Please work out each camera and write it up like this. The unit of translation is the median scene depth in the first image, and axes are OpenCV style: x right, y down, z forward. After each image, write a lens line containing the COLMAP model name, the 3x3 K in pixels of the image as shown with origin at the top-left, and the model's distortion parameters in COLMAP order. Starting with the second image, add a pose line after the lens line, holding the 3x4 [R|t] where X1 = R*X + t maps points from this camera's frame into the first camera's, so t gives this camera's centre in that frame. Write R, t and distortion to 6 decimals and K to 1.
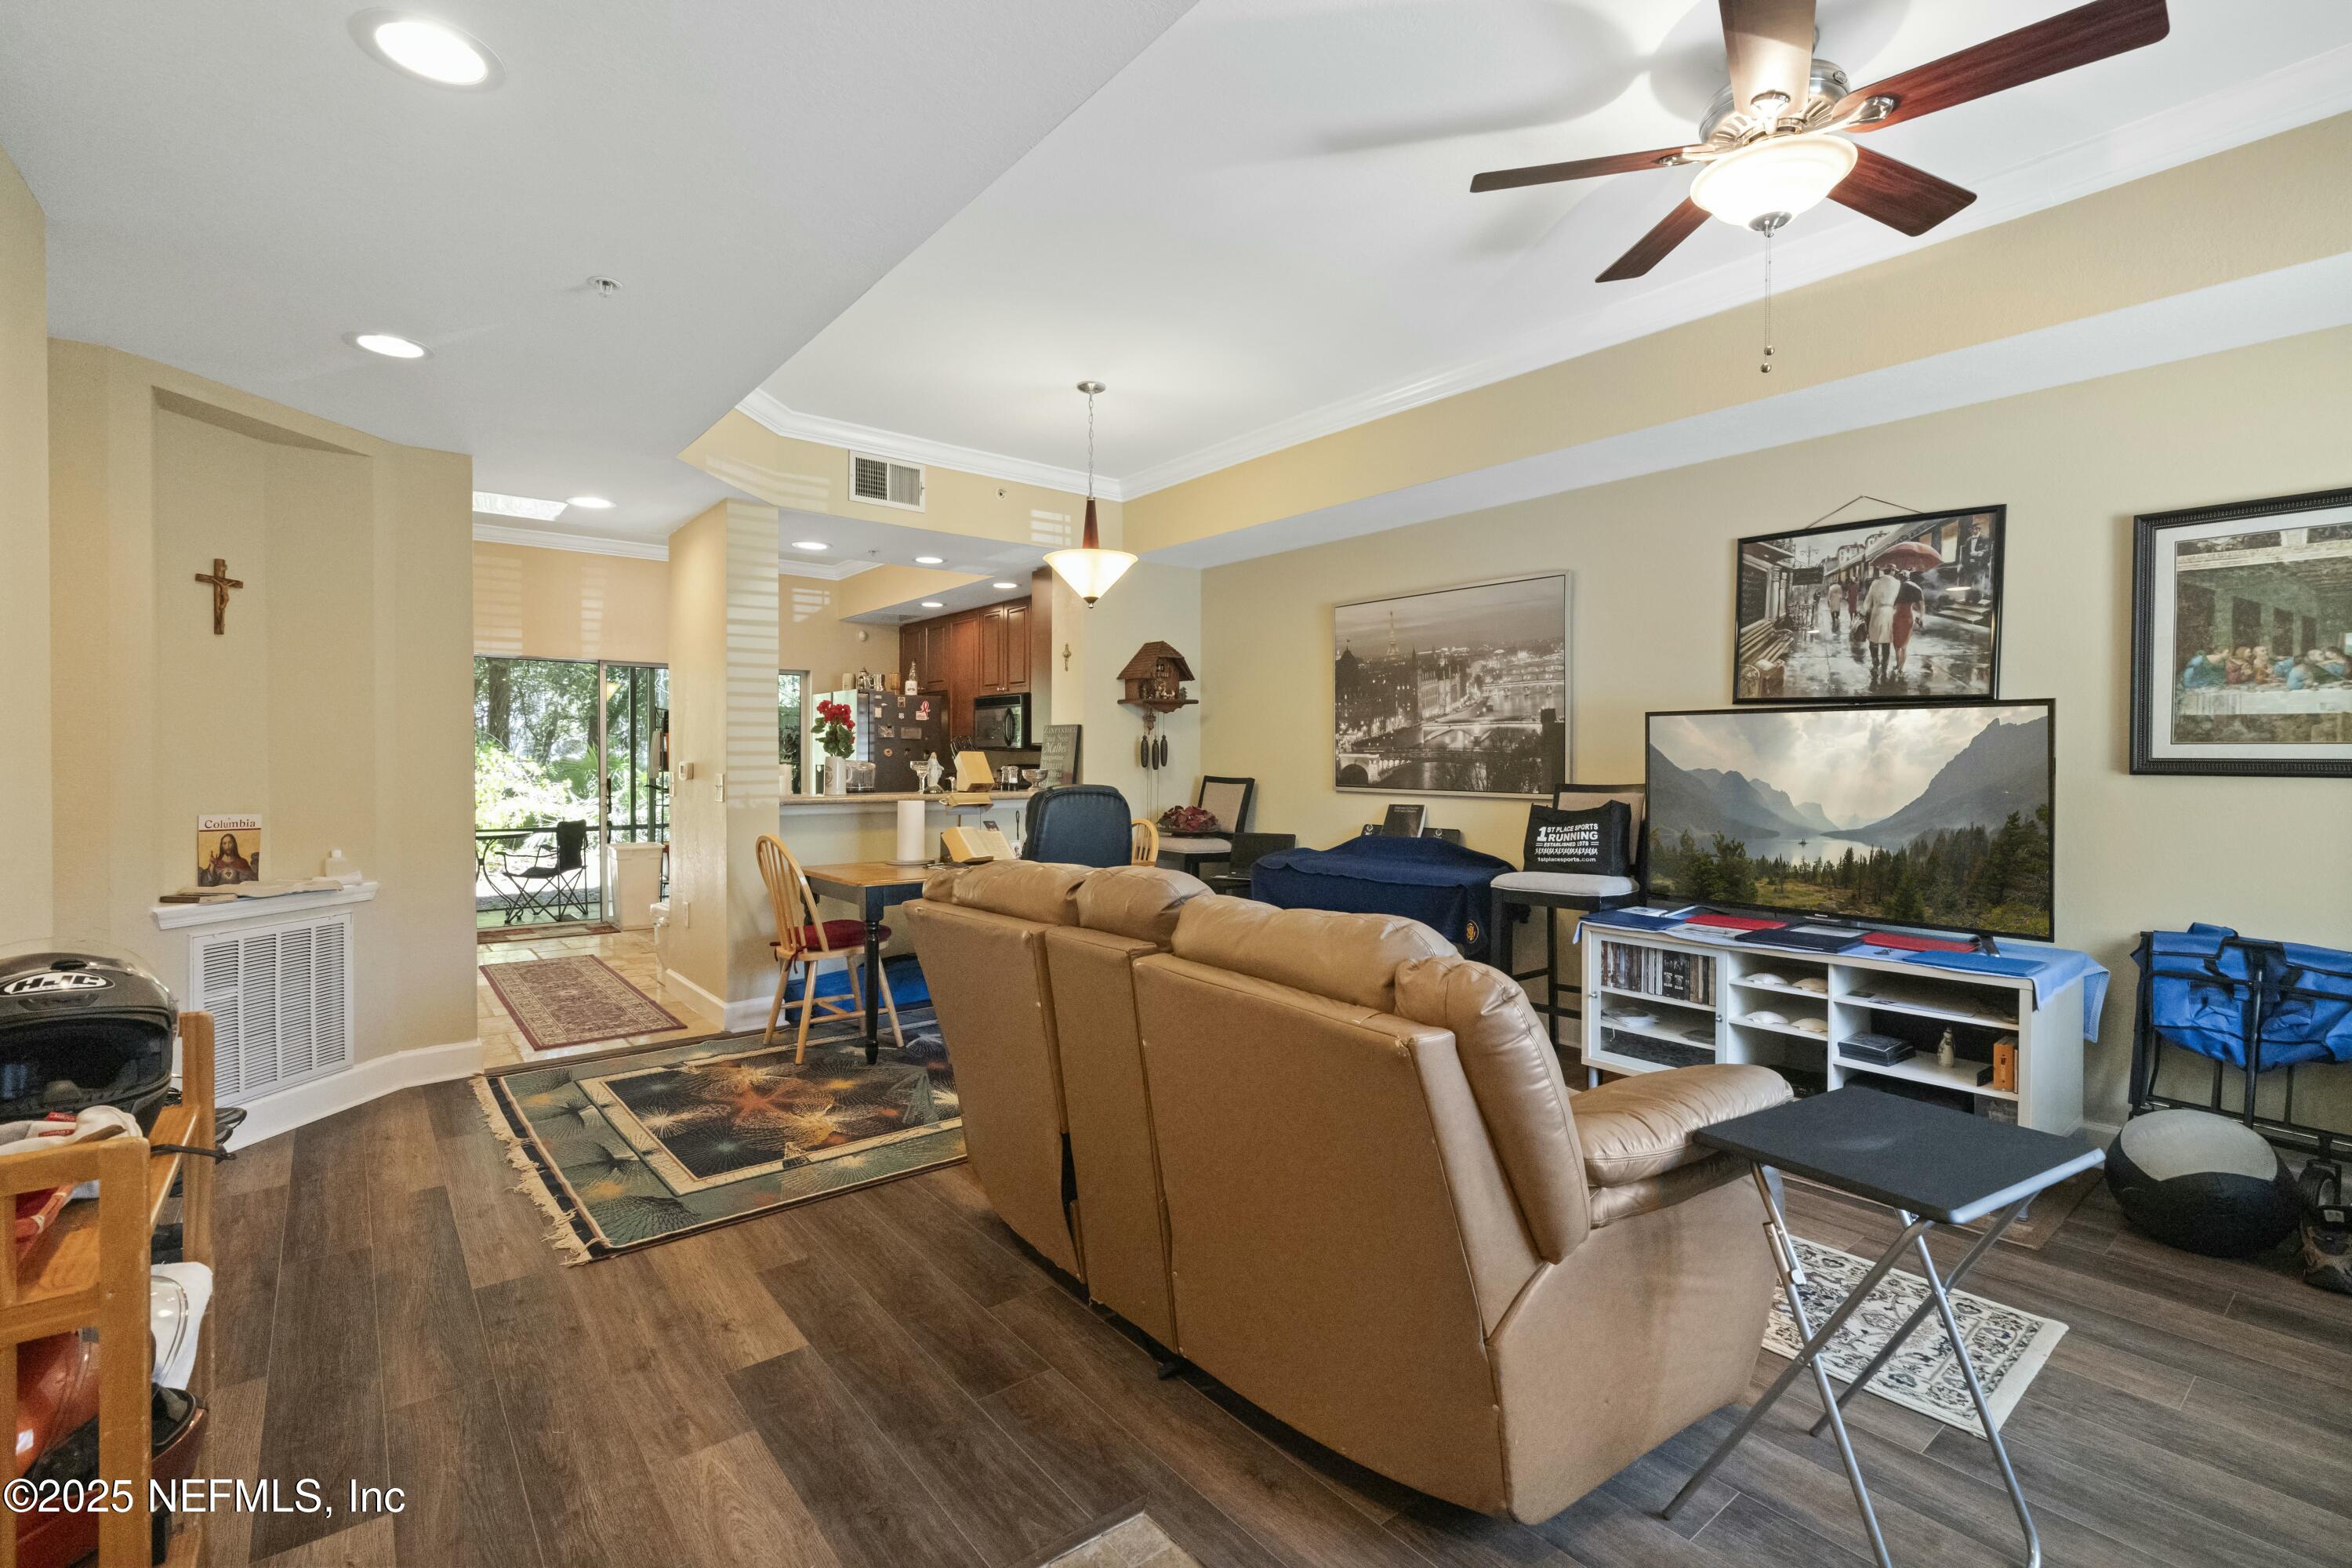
lens RADIAL K [[1054.1, 0, 1190.0], [0, 1054.1, 772.2], [0, 0, 1]] dist [-0.001950, 0.000529]
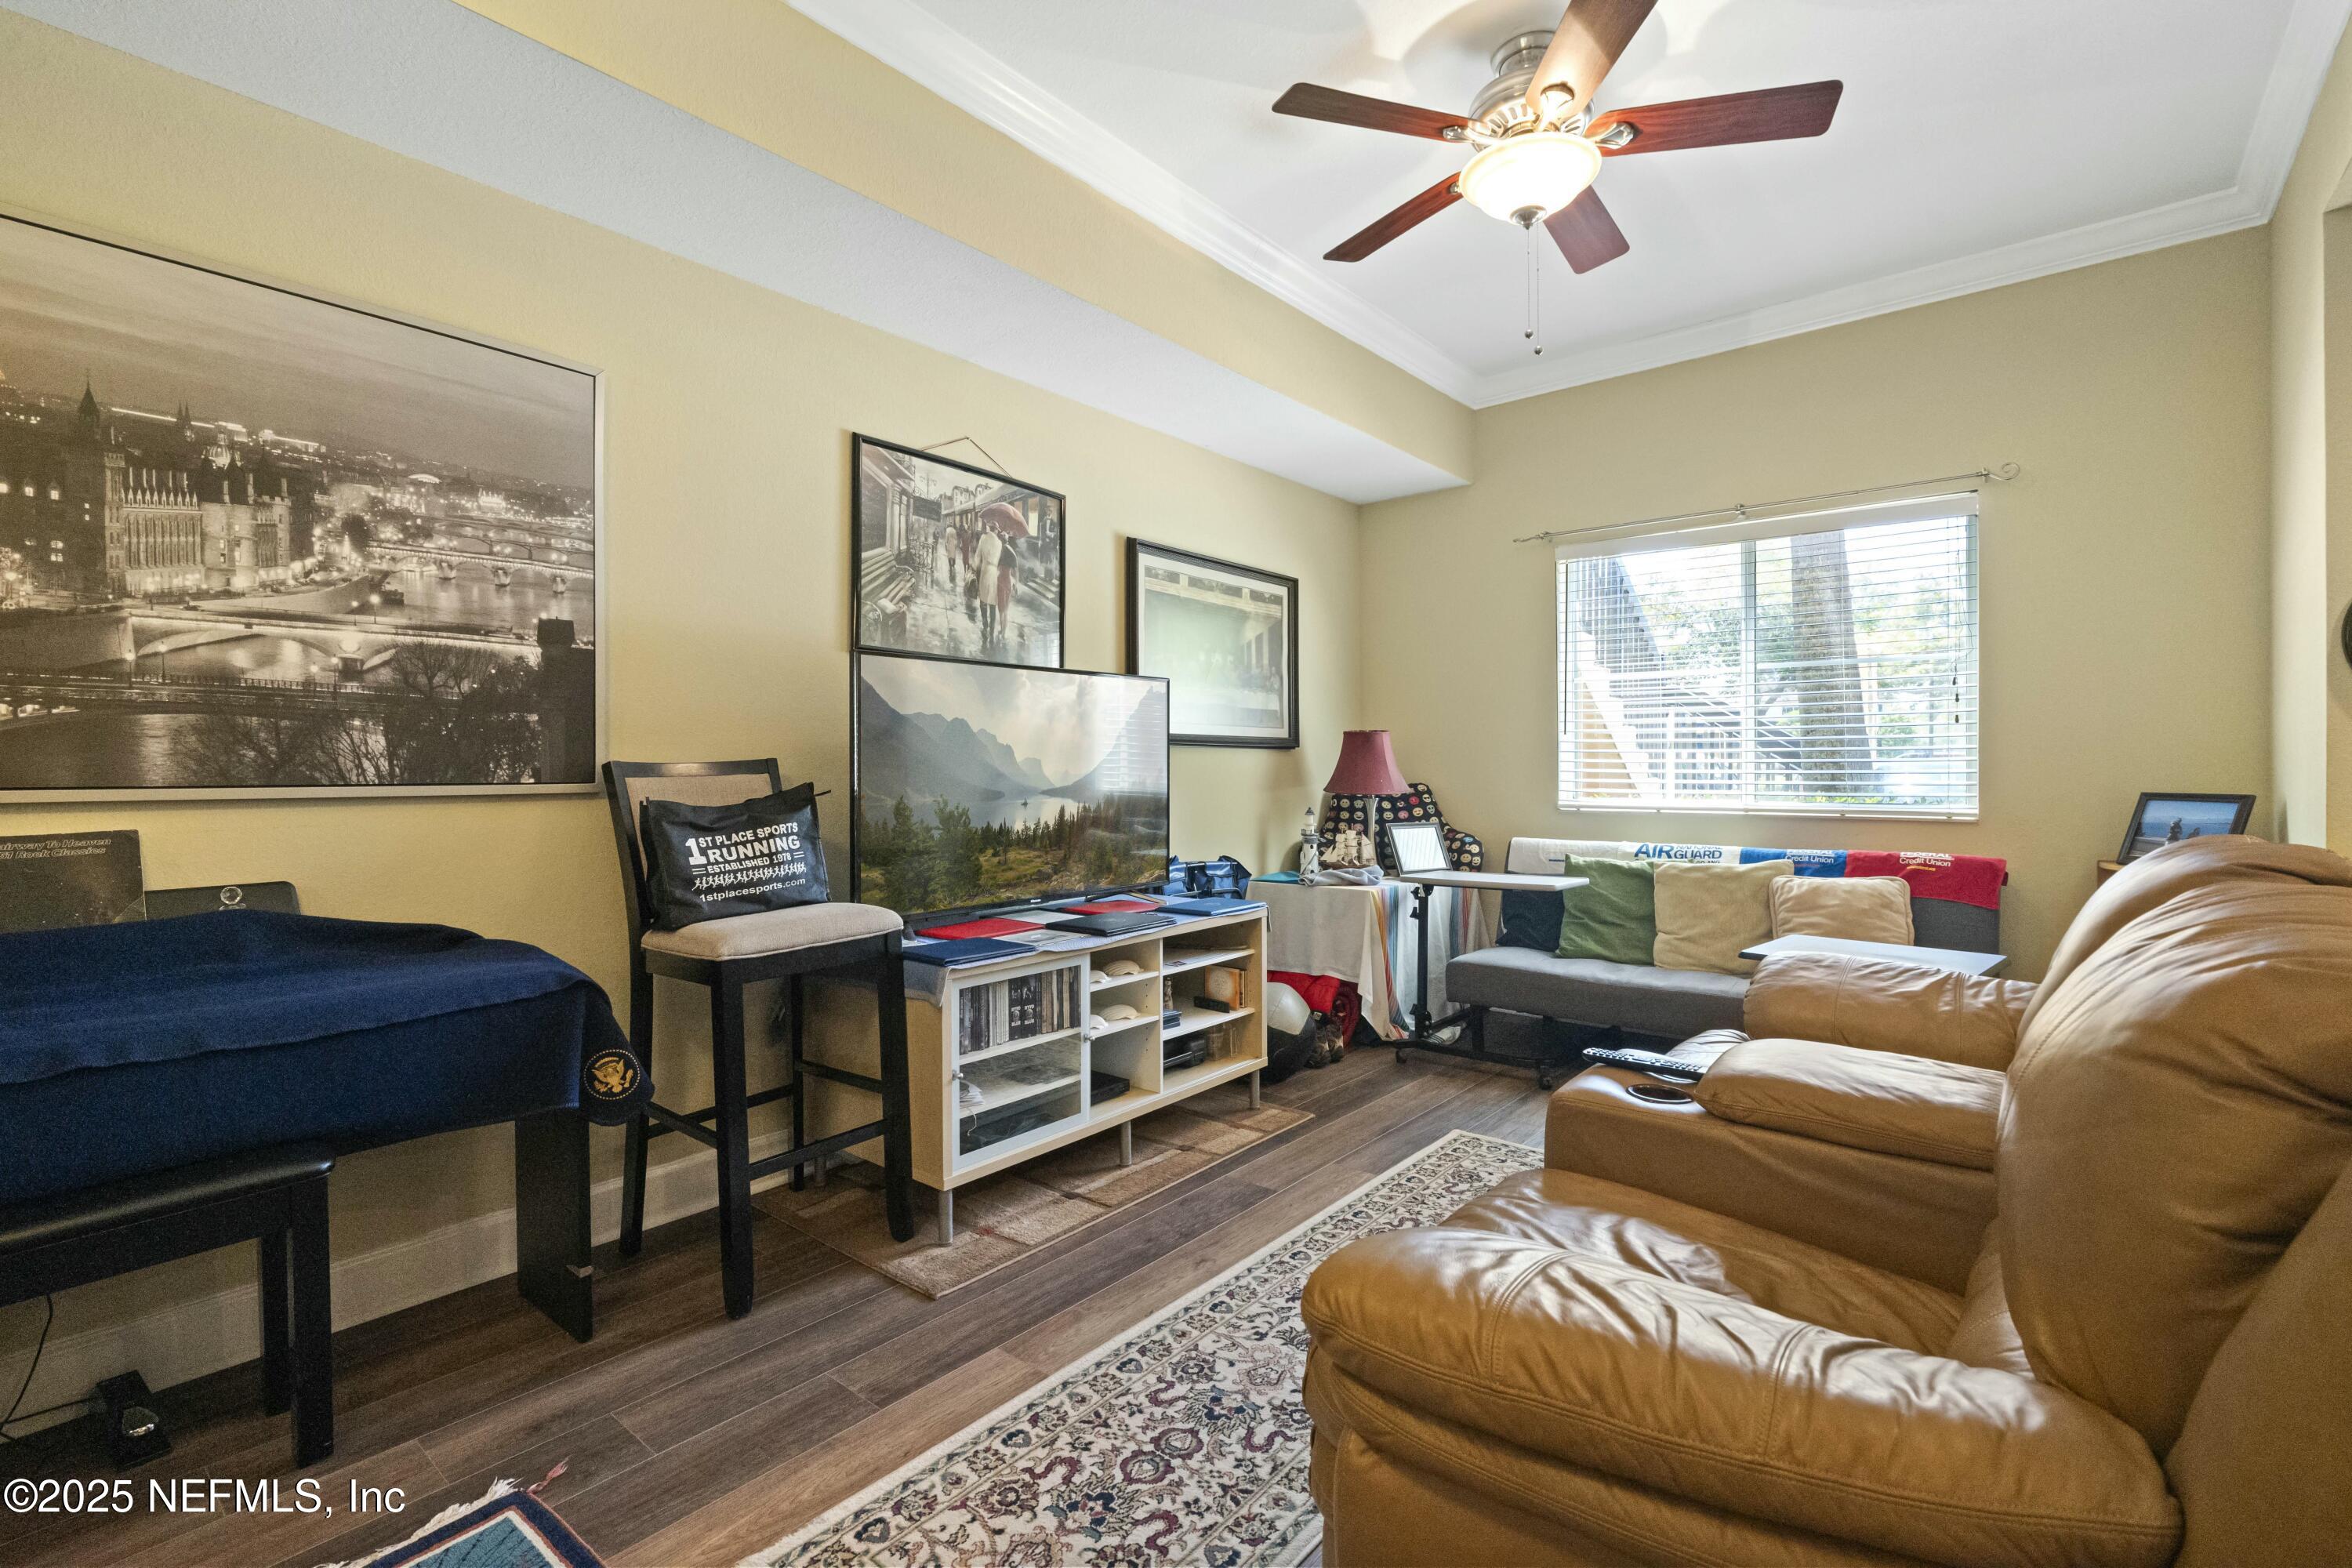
lens RADIAL K [[1054.1, 0, 1190.0], [0, 1054.1, 772.2], [0, 0, 1]] dist [-0.001950, 0.000529]
pose [[-0.191621, -0.005923, 0.981451, -0.279051], [0.019026, 0.999771, 0.009748, 0.019366], [-0.981285, 0.020541, -0.191465, 0.961342]]
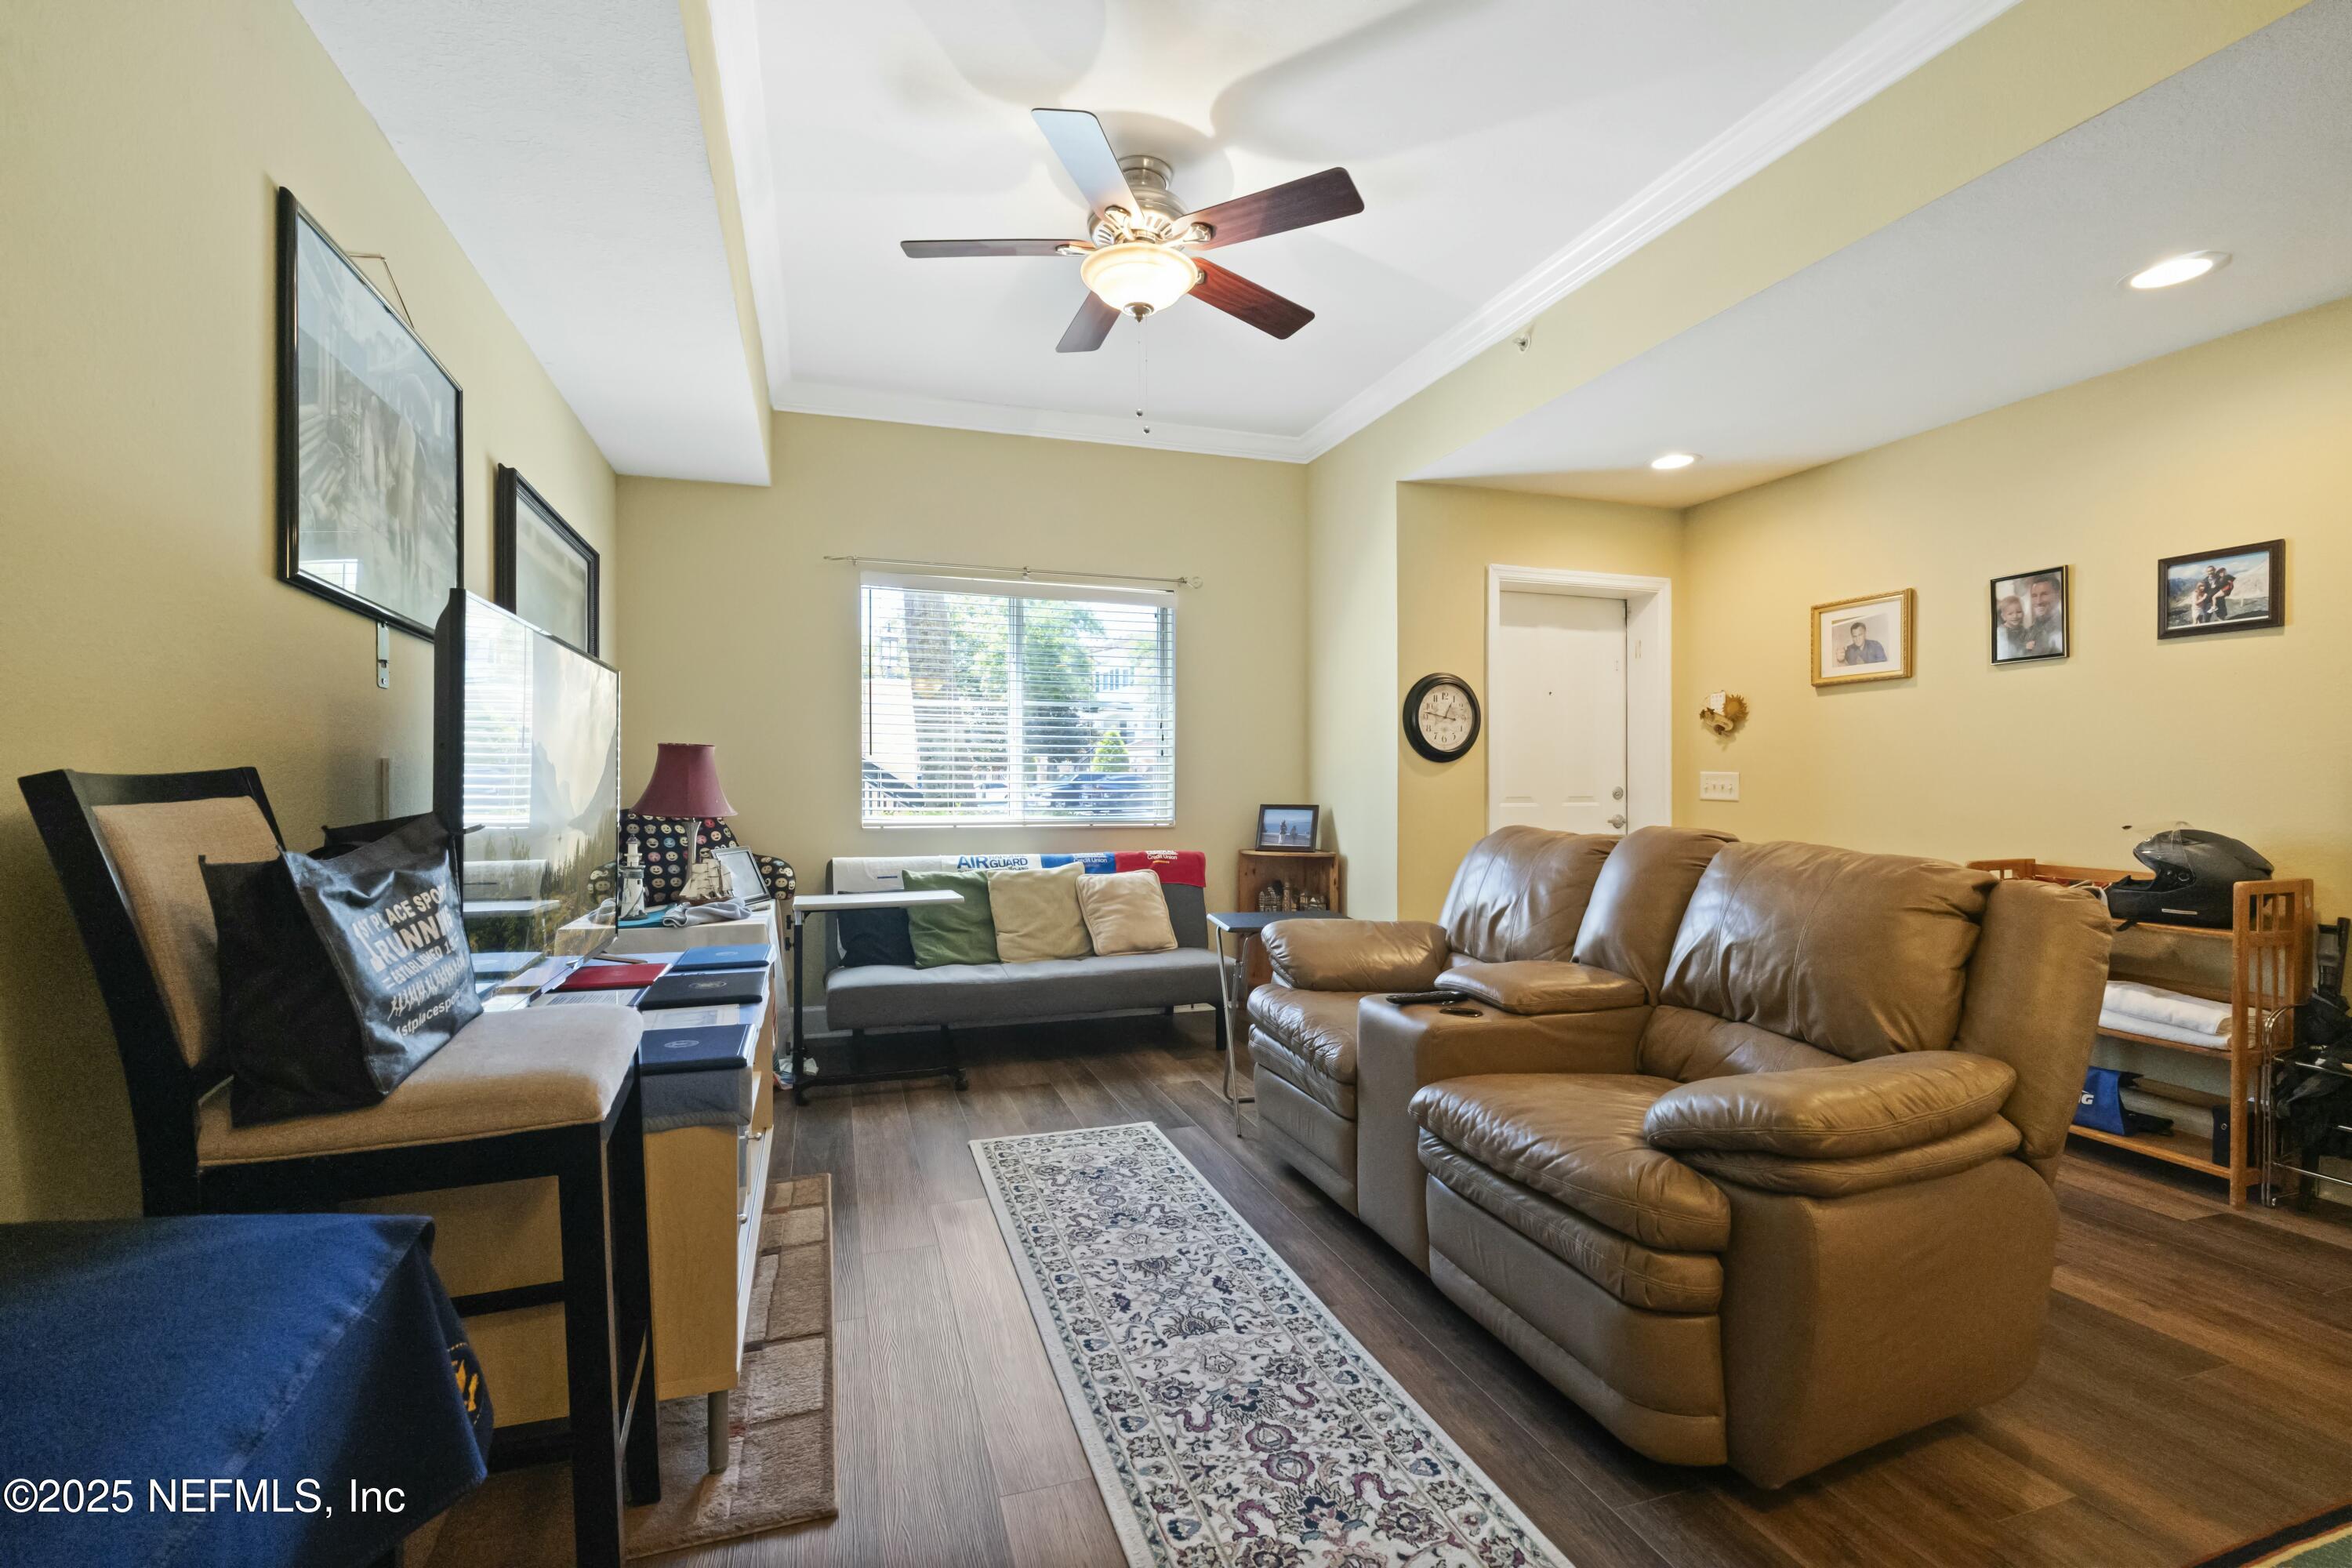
lens RADIAL K [[1054.6, 0, 1176.0], [0, 1054.6, 784.0], [0, 0, 1]] dist [-0.012504, 0.000319]
pose [[-0.933292, -0.002270, 0.359111, 0.036699], [0.002892, 0.999900, 0.013837, 0.013878], [-0.359107, 0.013952, -0.933192, 1.333343]]
